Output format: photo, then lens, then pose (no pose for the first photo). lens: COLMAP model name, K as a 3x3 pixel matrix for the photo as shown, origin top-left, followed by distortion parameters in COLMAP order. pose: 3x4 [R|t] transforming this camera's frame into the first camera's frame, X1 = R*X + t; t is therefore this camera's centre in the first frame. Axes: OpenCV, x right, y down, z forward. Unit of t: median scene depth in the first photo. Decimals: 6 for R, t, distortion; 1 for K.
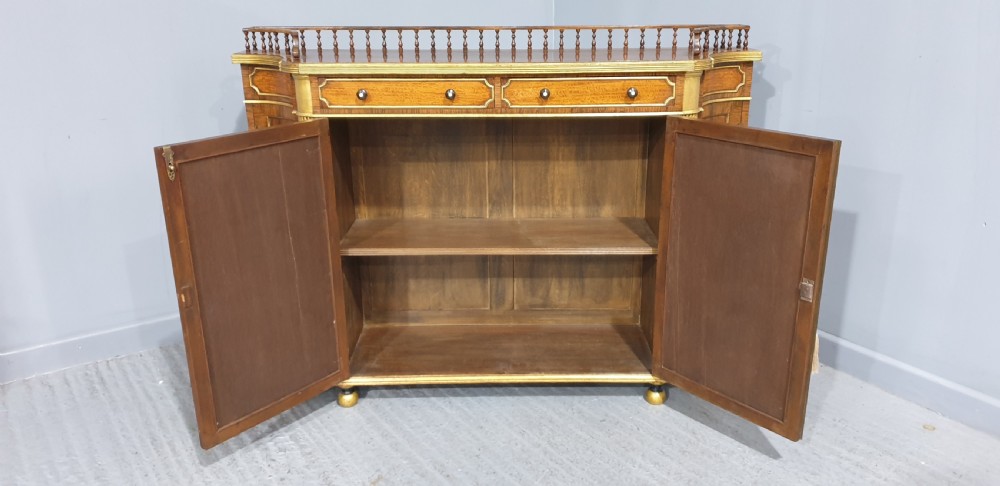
lens RADIAL K [[756.0, 0, 530.7], [0, 756.0, 241.9], [0, 0, 1]] dist [0.065529, -0.004315]
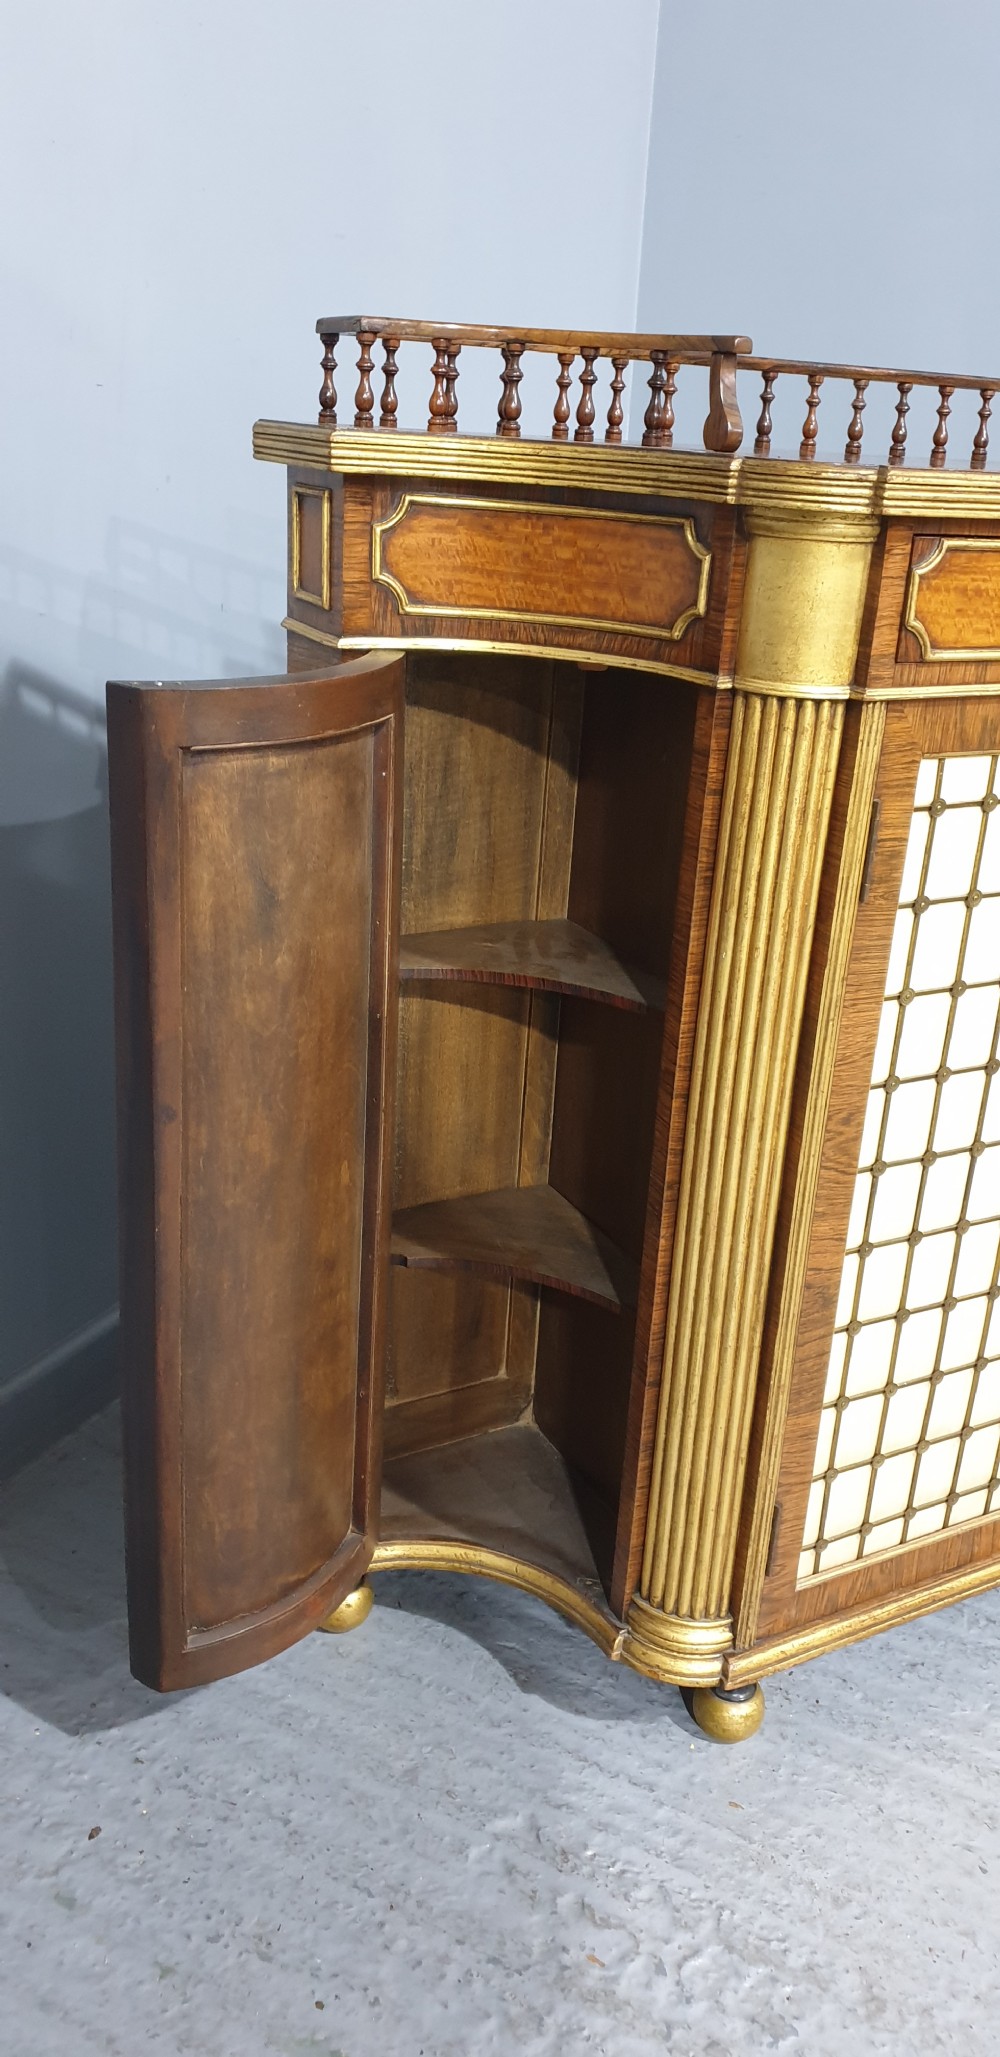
lens RADIAL K [[1593.9, 0, 531.1], [0, 1593.9, 1066.1], [0, 0, 1]] dist [0.042016, -0.062549]
pose [[0.886355, -0.120601, 0.447025, -0.609308], [0.090949, 0.992022, 0.087299, -0.099301], [-0.453987, -0.036721, 0.890251, 0.574387]]
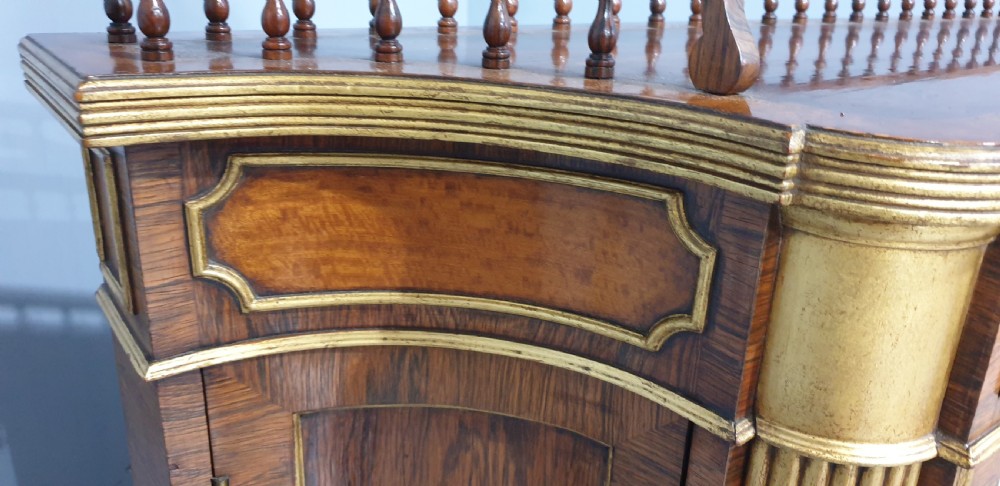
lens RADIAL K [[774.9, 0, 526.0], [0, 774.9, 228.8], [0, 0, 1]] dist [0.042016, -0.062549]
pose [[0.803375, -0.159681, 0.573664, -0.435669], [0.148483, 0.986663, 0.066701, -0.230363], [-0.576664, 0.031594, 0.816371, 0.896070]]
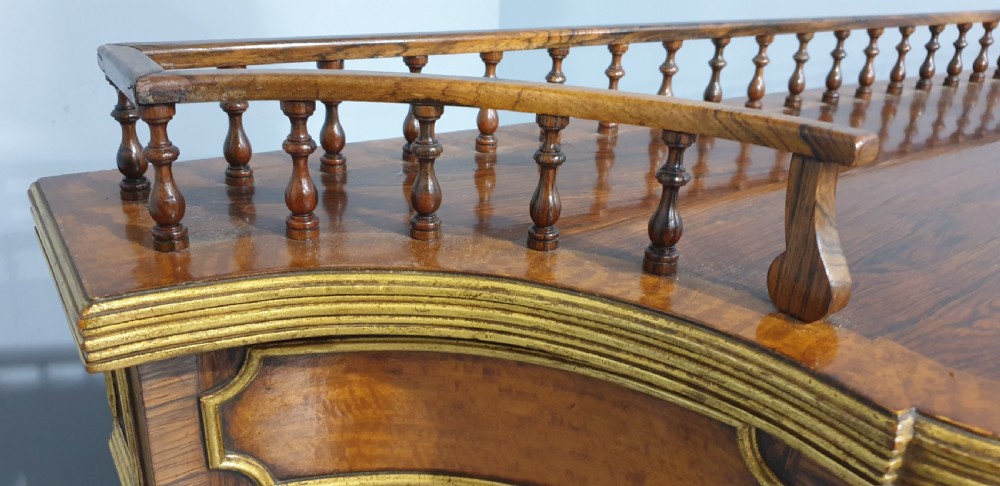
lens RADIAL K [[785.3, 0, 516.0], [0, 785.3, 220.3], [0, 0, 1]] dist [0.009013, -0.013516]
pose [[0.829619, -0.157539, 0.535643, -0.423157], [0.128158, 0.987483, 0.091935, -0.276845], [-0.543422, -0.007624, 0.839425, 0.912231]]
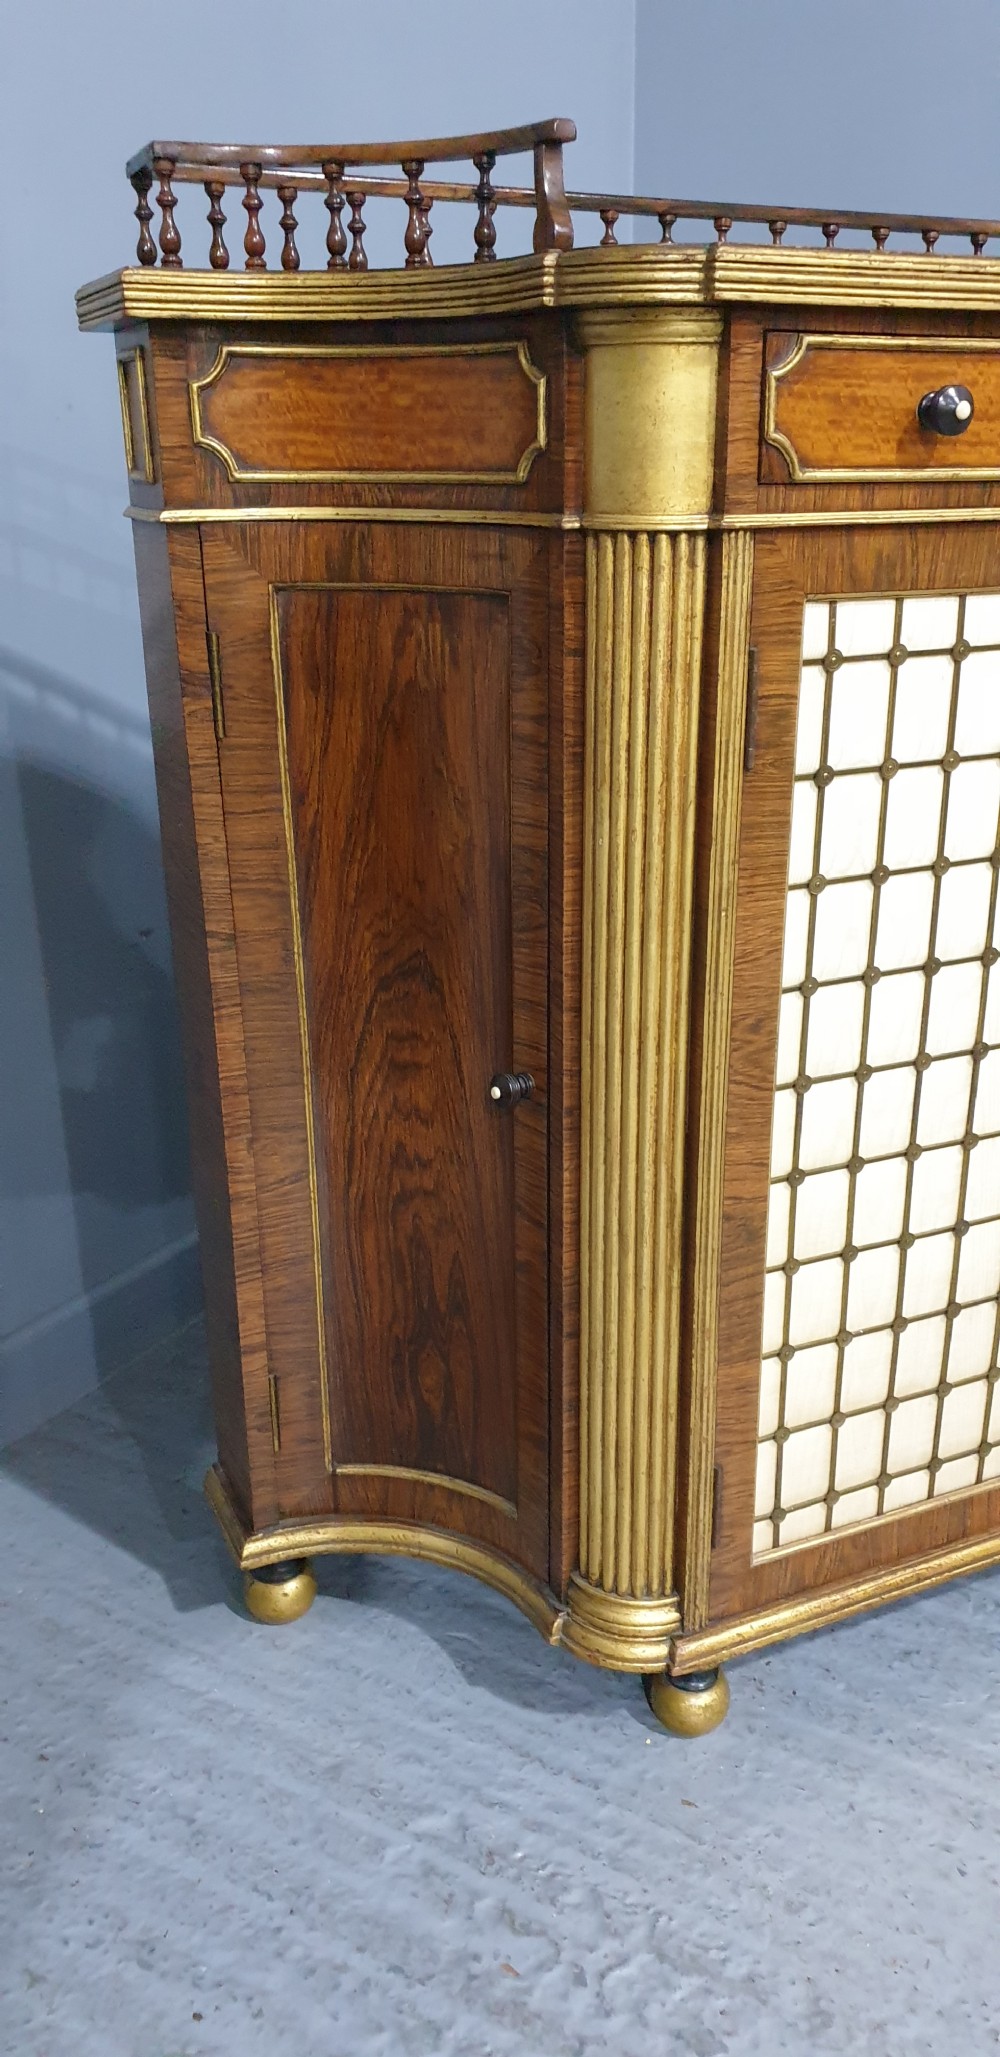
lens RADIAL K [[1593.9, 0, 553.0], [0, 1593.9, 1105.4], [0, 0, 1]] dist [0.042016, -0.062549]
pose [[0.911212, -0.151214, 0.383180, -0.514969], [0.132159, 0.988330, 0.075746, -0.042640], [-0.390162, -0.018380, 0.920563, 0.586931]]
